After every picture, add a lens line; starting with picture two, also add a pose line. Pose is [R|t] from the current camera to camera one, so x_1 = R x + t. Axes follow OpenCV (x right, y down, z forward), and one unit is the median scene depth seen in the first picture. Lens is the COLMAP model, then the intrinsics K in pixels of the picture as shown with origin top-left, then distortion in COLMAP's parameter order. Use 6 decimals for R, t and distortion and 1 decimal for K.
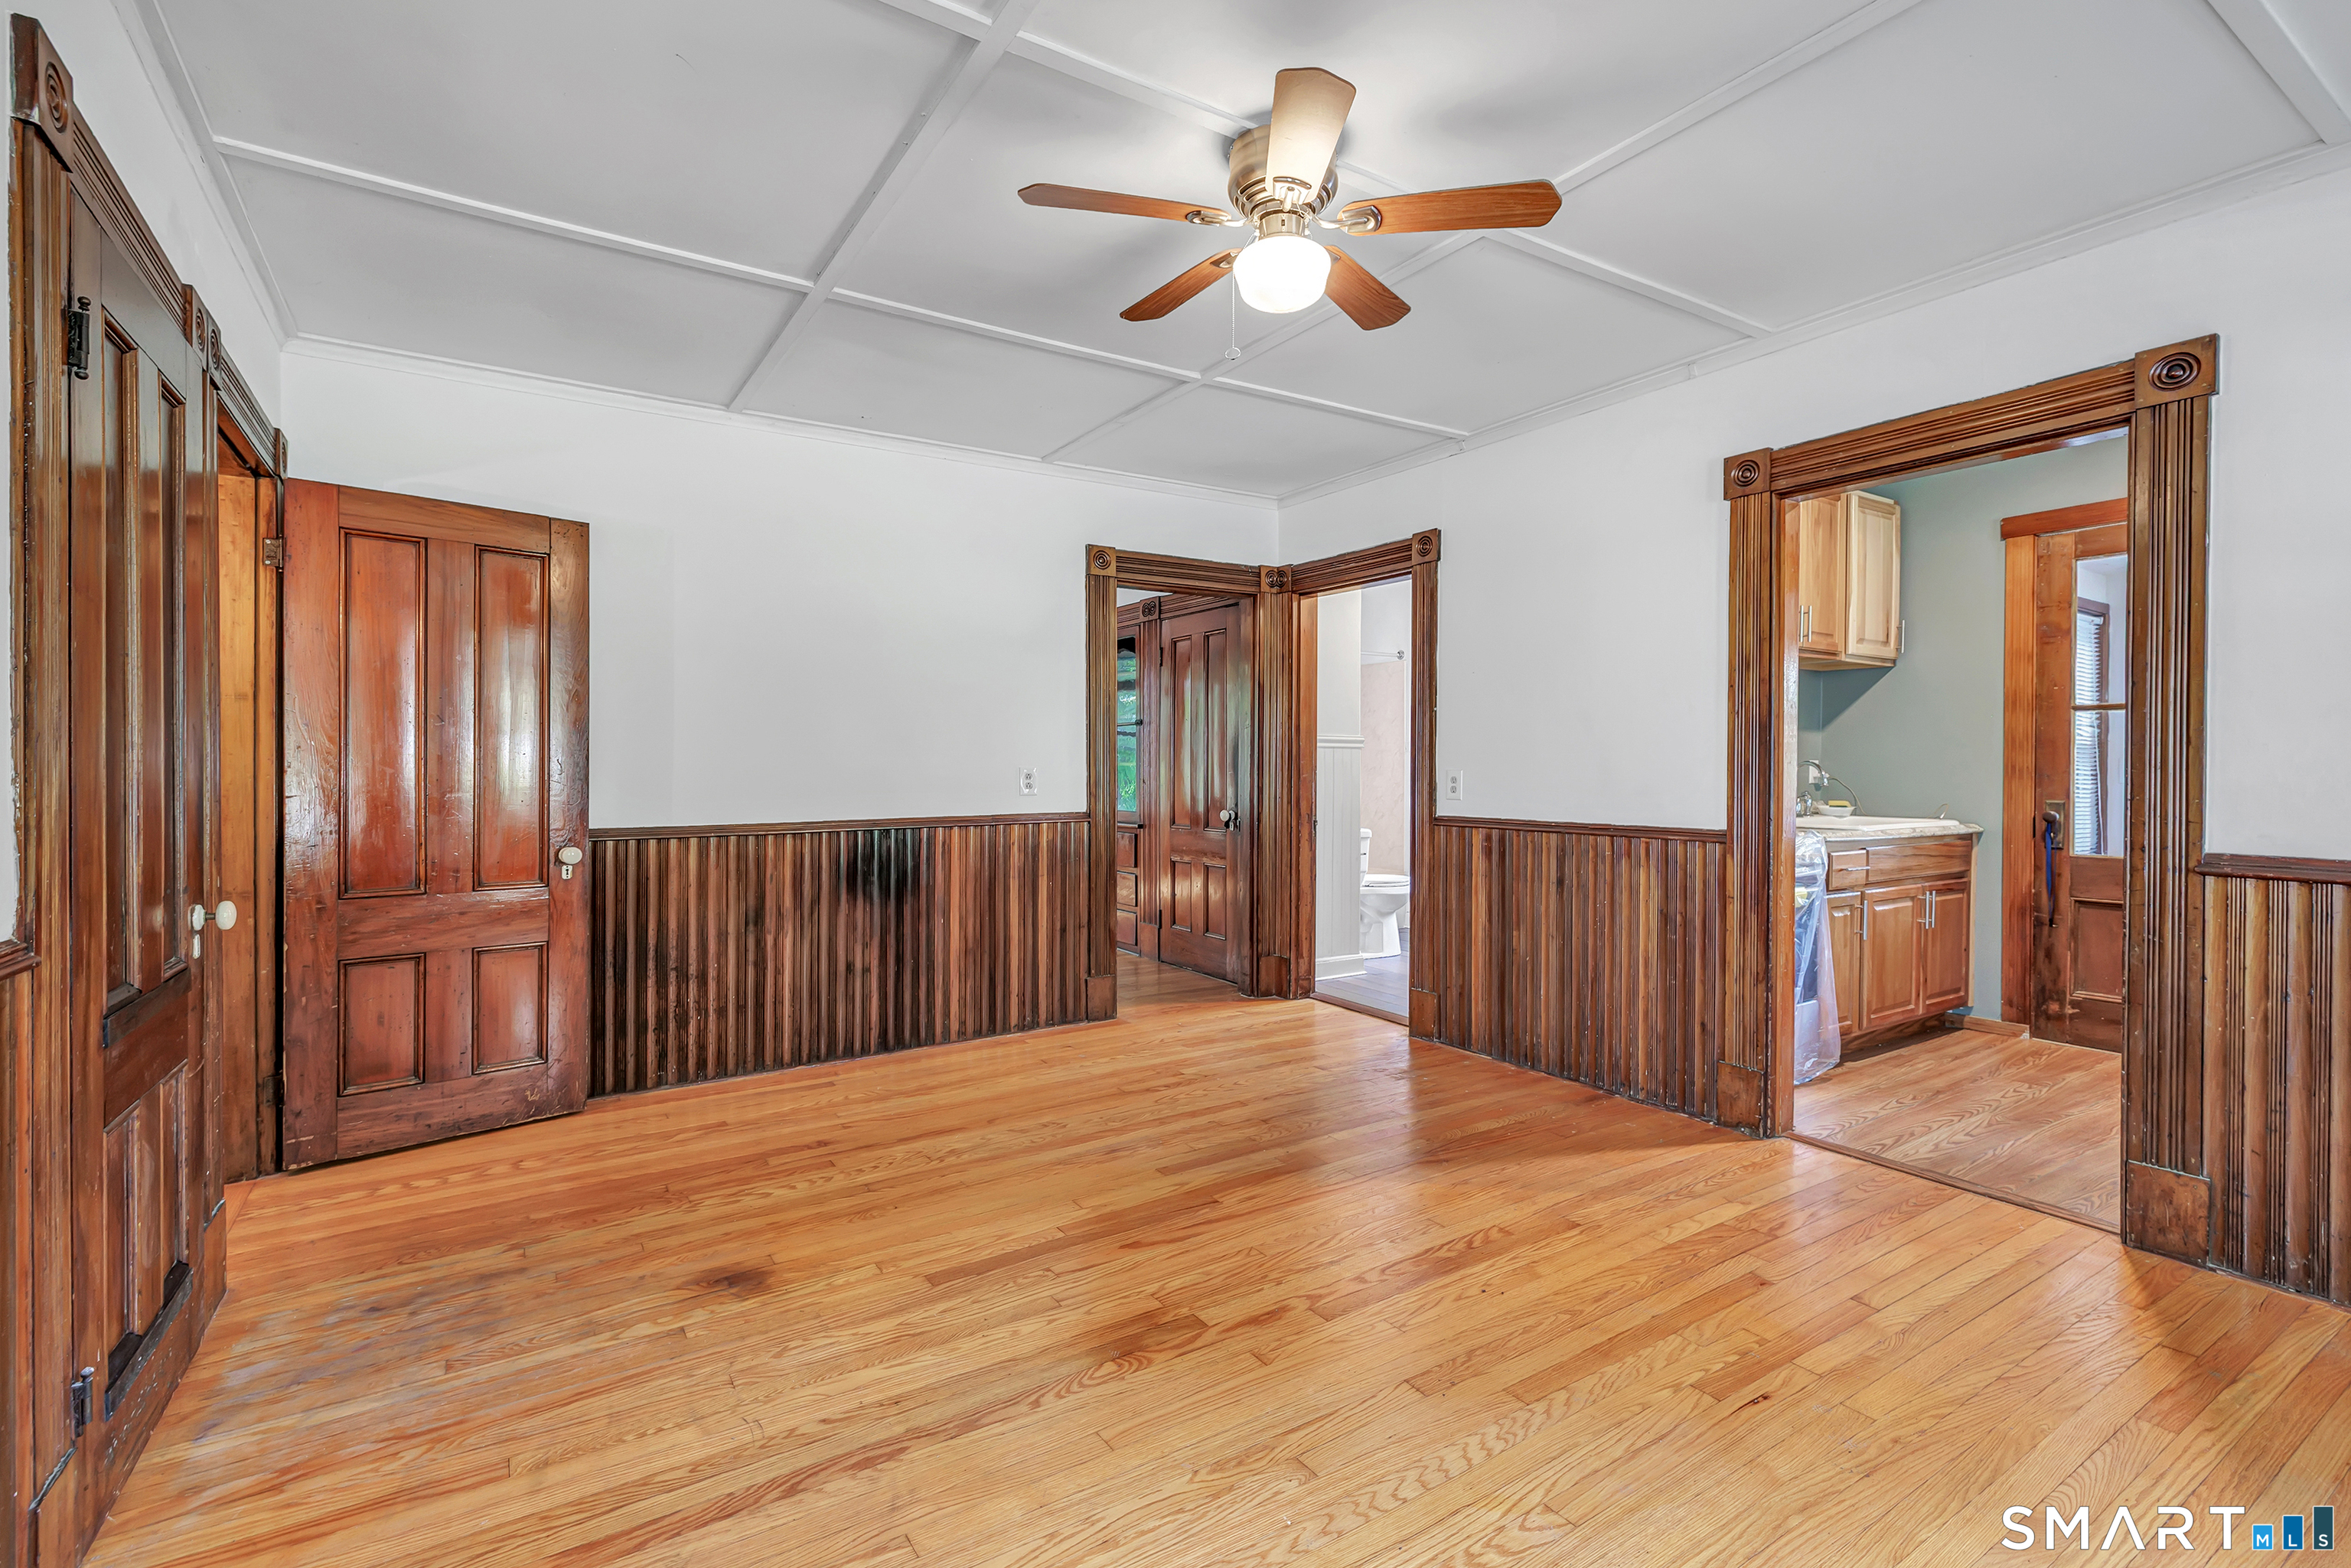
lens RADIAL K [[1060.1, 0, 1131.7], [0, 1060.1, 781.0], [0, 0, 1]] dist [0.000847, 0.000086]
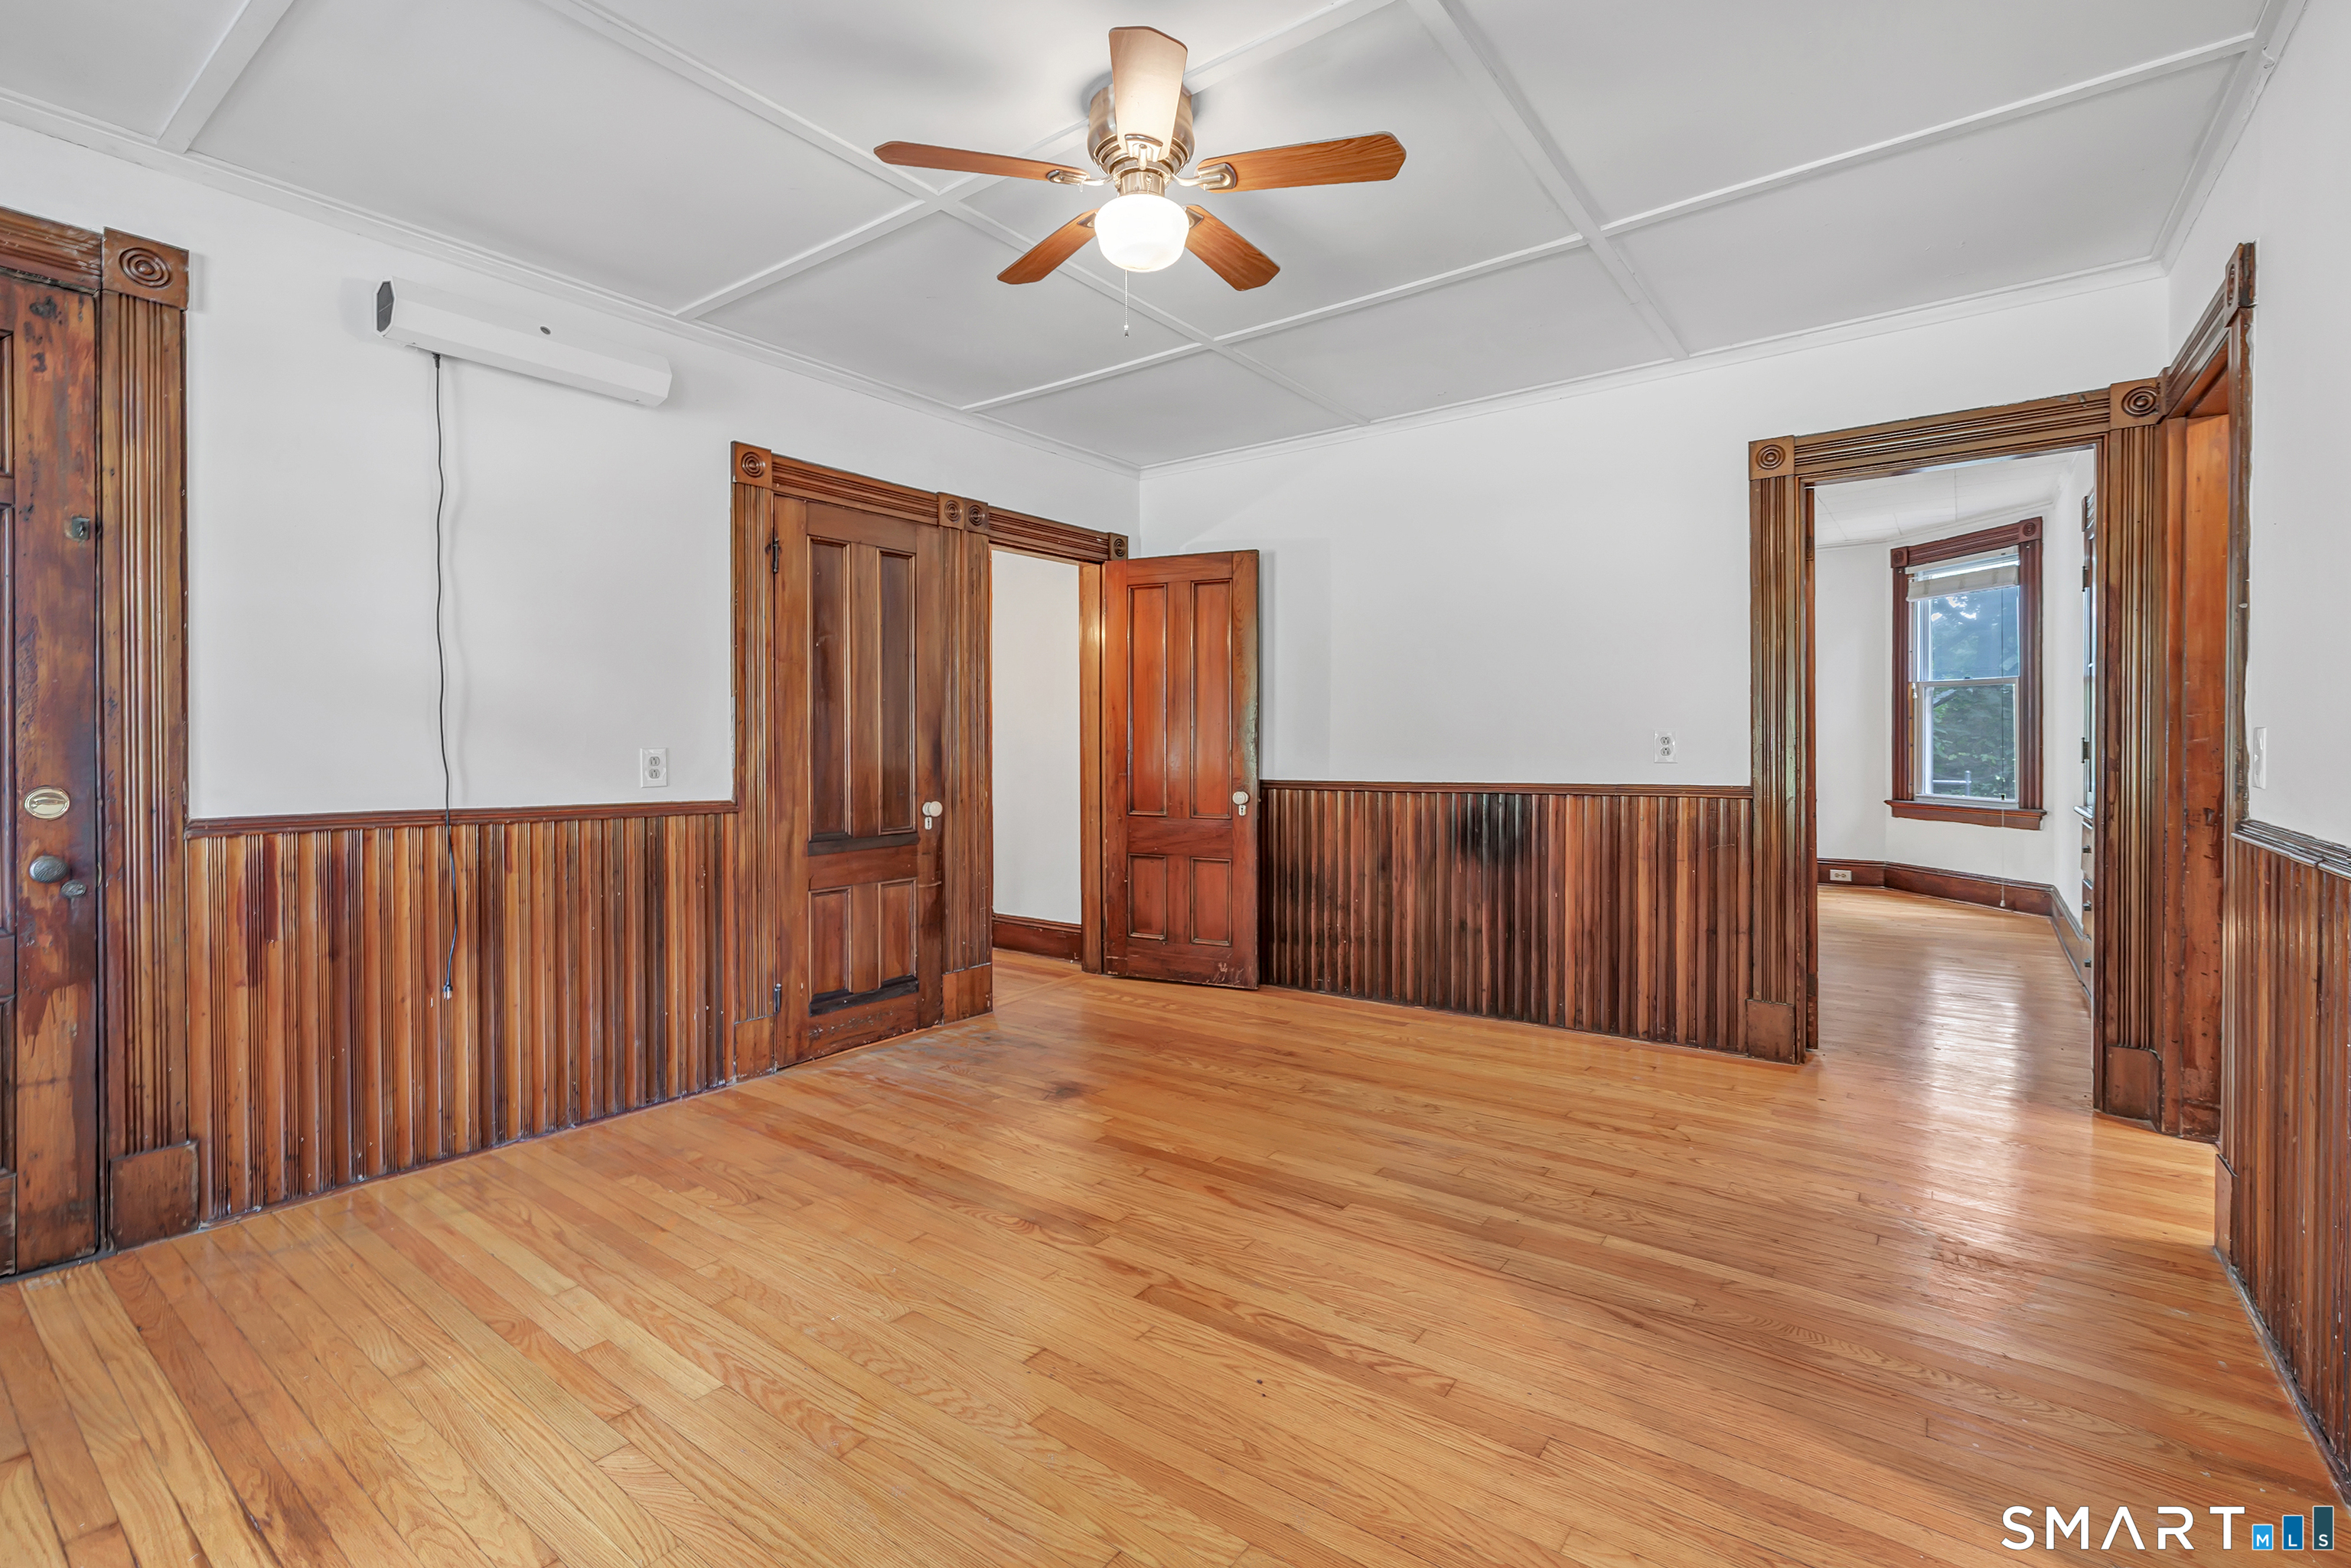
lens RADIAL K [[1060.1, 0, 1193.4], [0, 1060.1, 746.5], [0, 0, 1]] dist [0.000847, 0.000086]
pose [[0.365115, 0.004109, -0.930953, 0.608609], [-0.009245, 0.999957, 0.000788, 0.003800], [0.930917, 0.008319, 0.365137, 0.383992]]
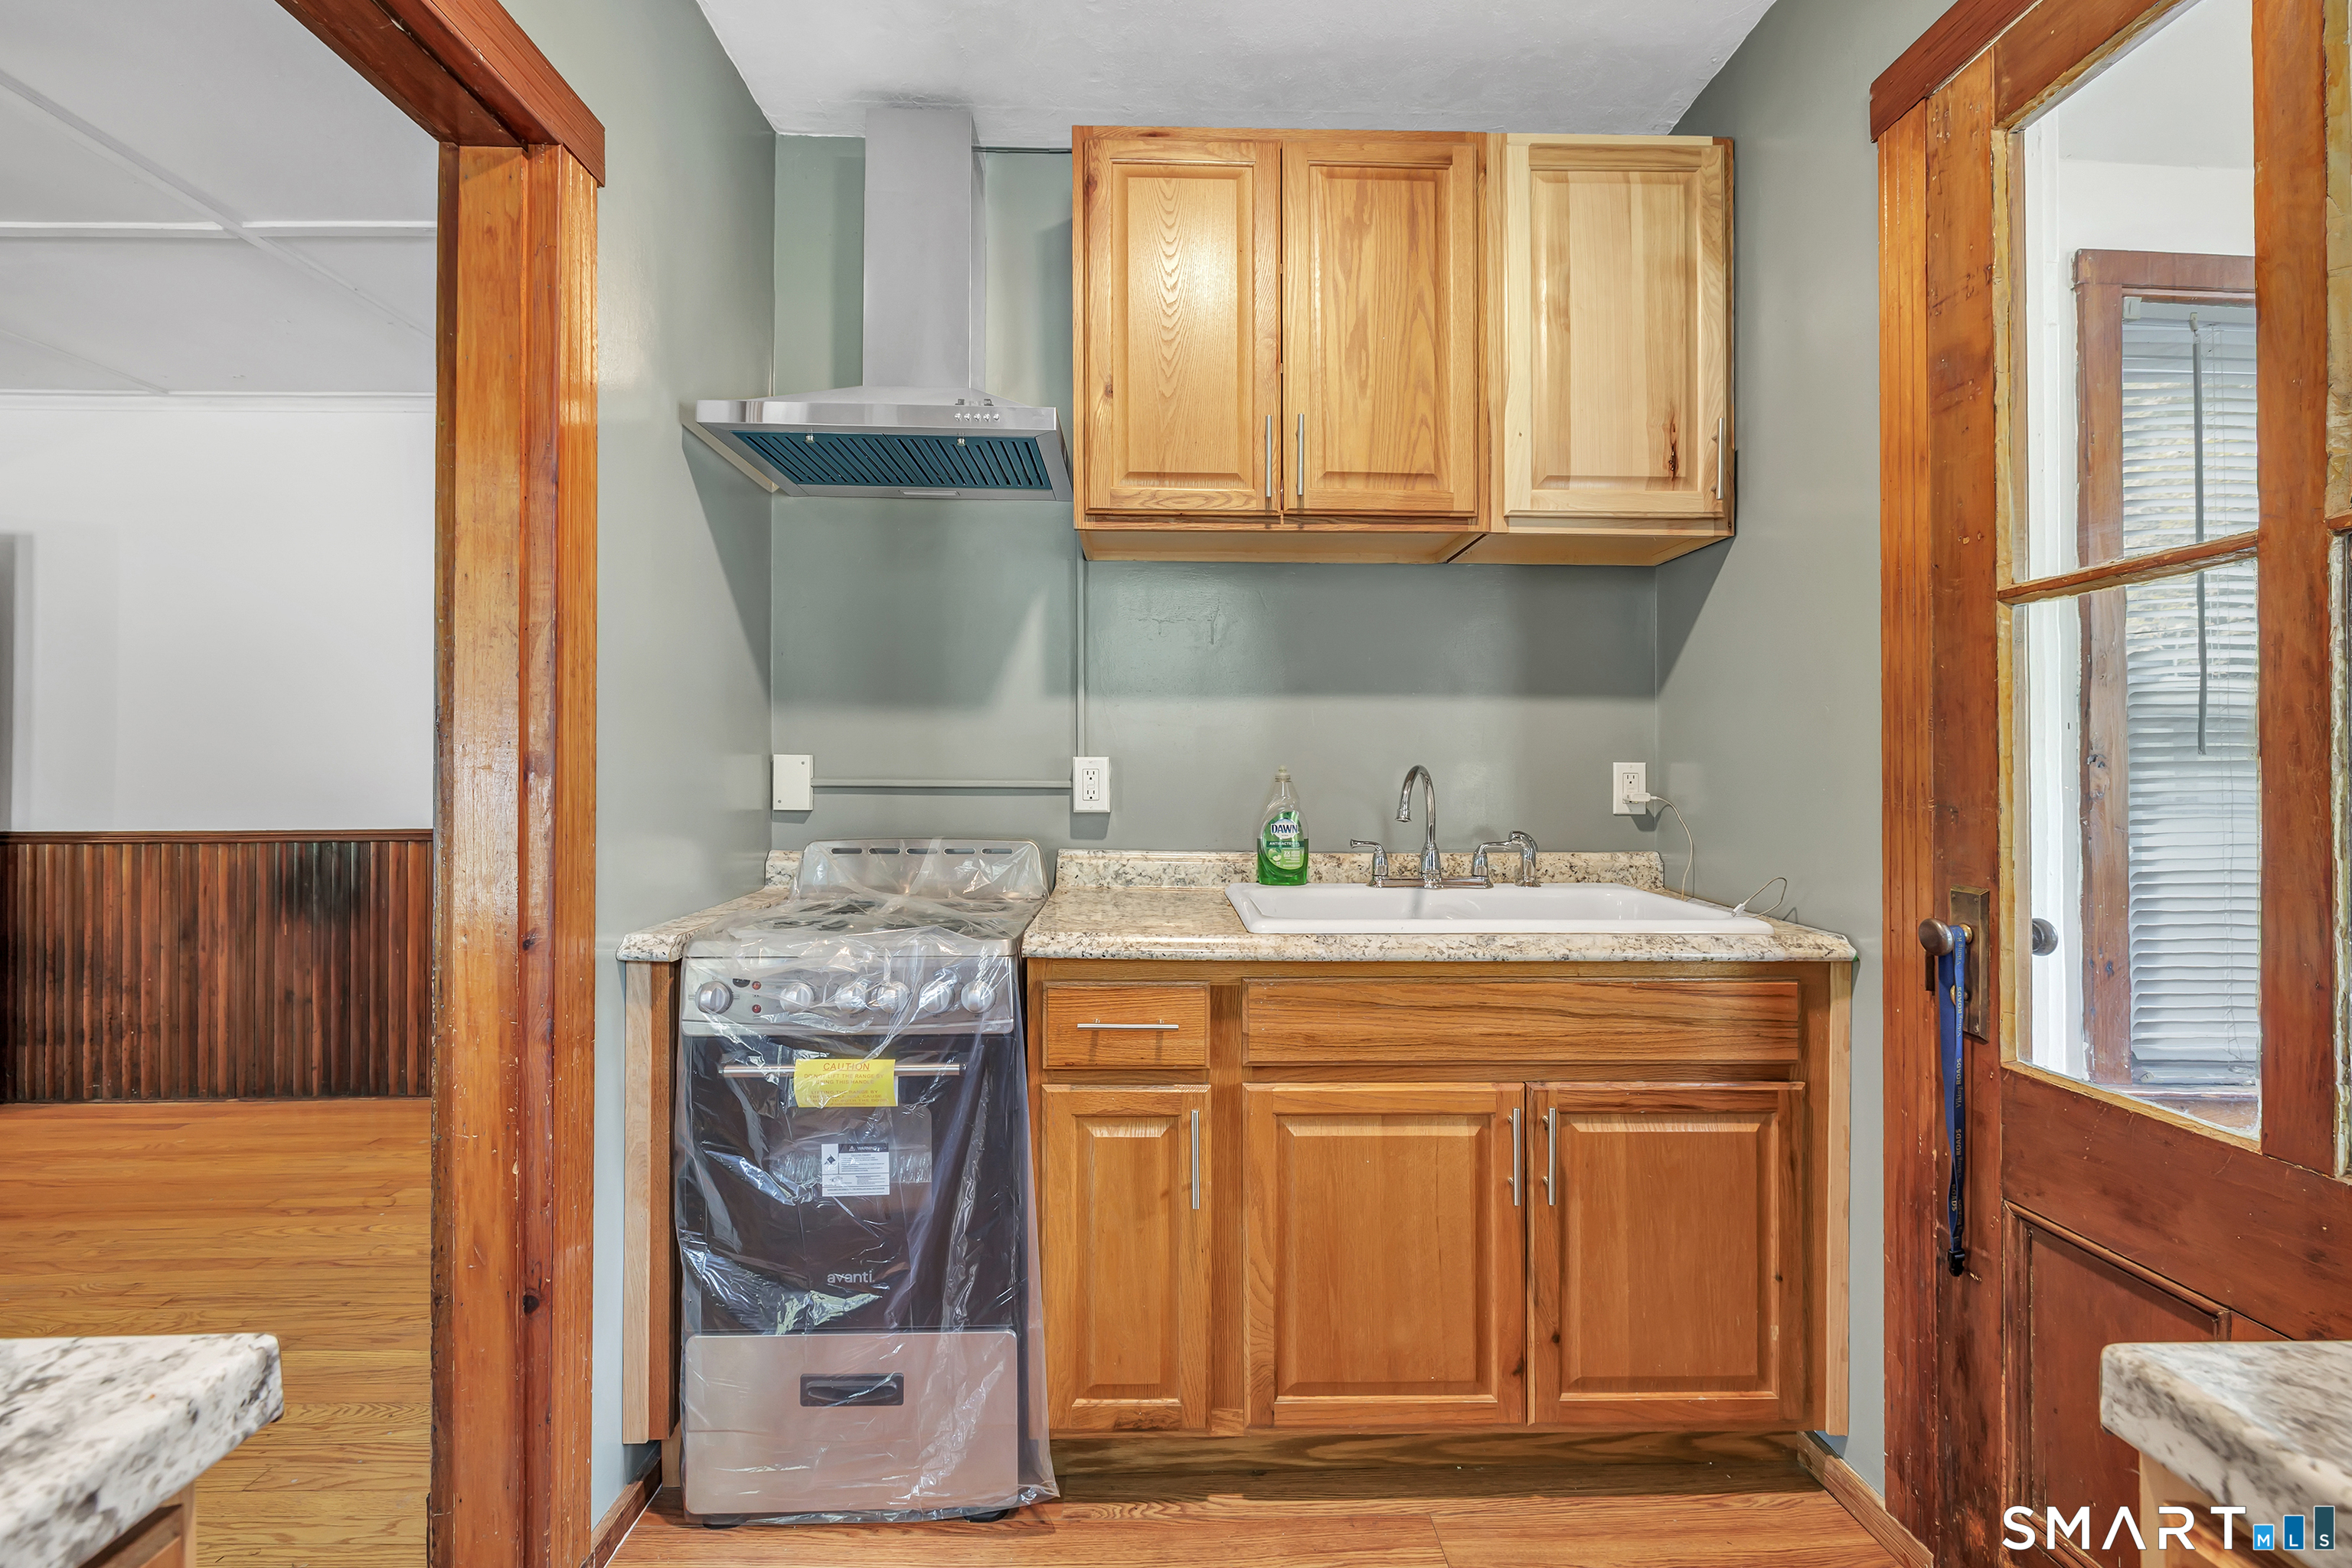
lens RADIAL K [[1060.6, 0, 1220.2], [0, 1060.6, 765.6], [0, 0, 1]] dist [0.000847, 0.000086]
pose [[0.863462, 0.001185, -0.504413, 0.873649], [-0.008848, 0.999879, -0.012796, -0.012993], [0.504337, 0.015512, 0.863368, 0.632217]]
